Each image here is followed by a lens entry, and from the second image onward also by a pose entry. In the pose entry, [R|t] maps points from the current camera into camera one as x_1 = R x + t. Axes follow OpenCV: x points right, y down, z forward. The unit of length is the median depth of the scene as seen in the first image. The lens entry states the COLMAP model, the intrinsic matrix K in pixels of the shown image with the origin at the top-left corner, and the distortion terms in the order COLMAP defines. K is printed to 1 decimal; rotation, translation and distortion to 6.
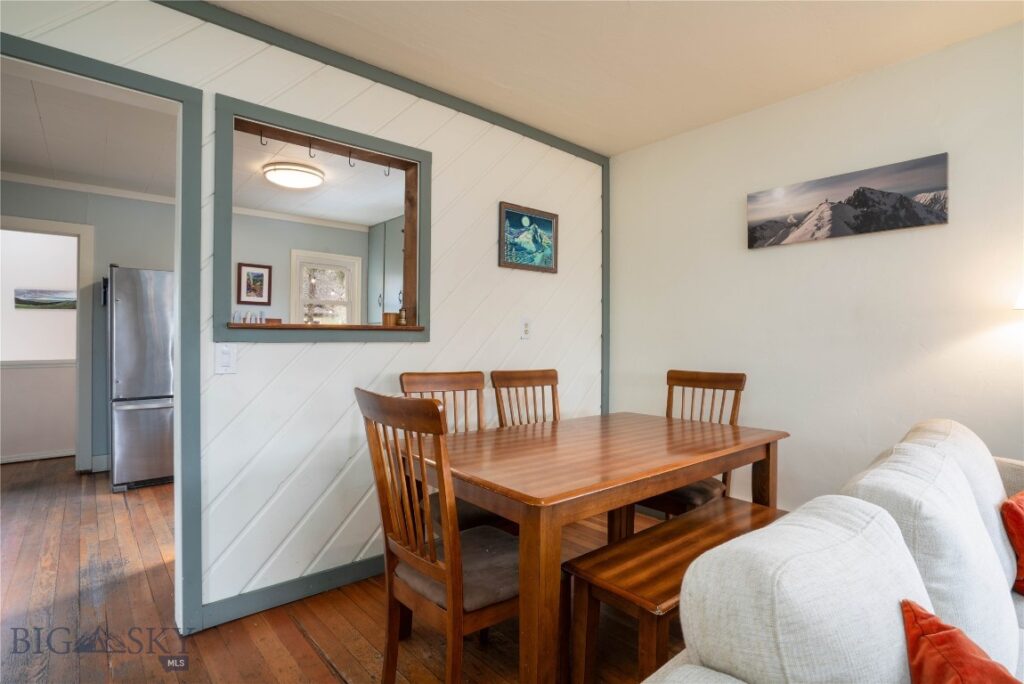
lens RADIAL K [[491.0, 0, 509.1], [0, 491.0, 339.7], [0, 0, 1]] dist [-0.021237, 0.000453]
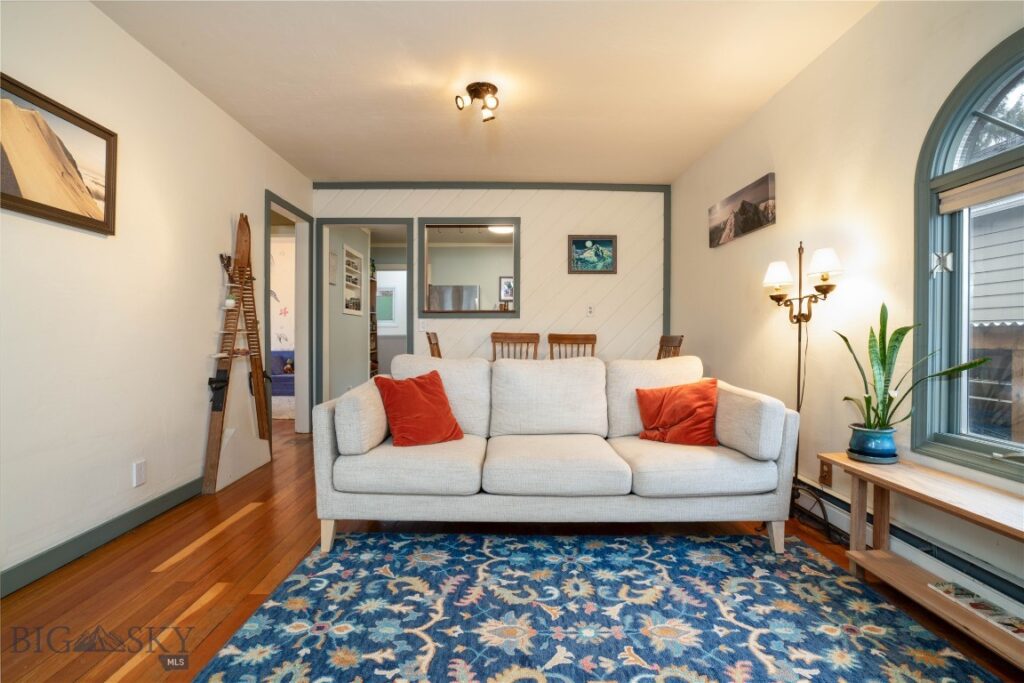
lens RADIAL K [[491.0, 0, 514.1], [0, 491.0, 341.4], [0, 0, 1]] dist [-0.021237, 0.000453]
pose [[0.783383, 0.004458, -0.621524, 0.856236], [0.001499, 0.999958, 0.009062, 0.064749], [0.621538, -0.008030, 0.783343, -0.420946]]
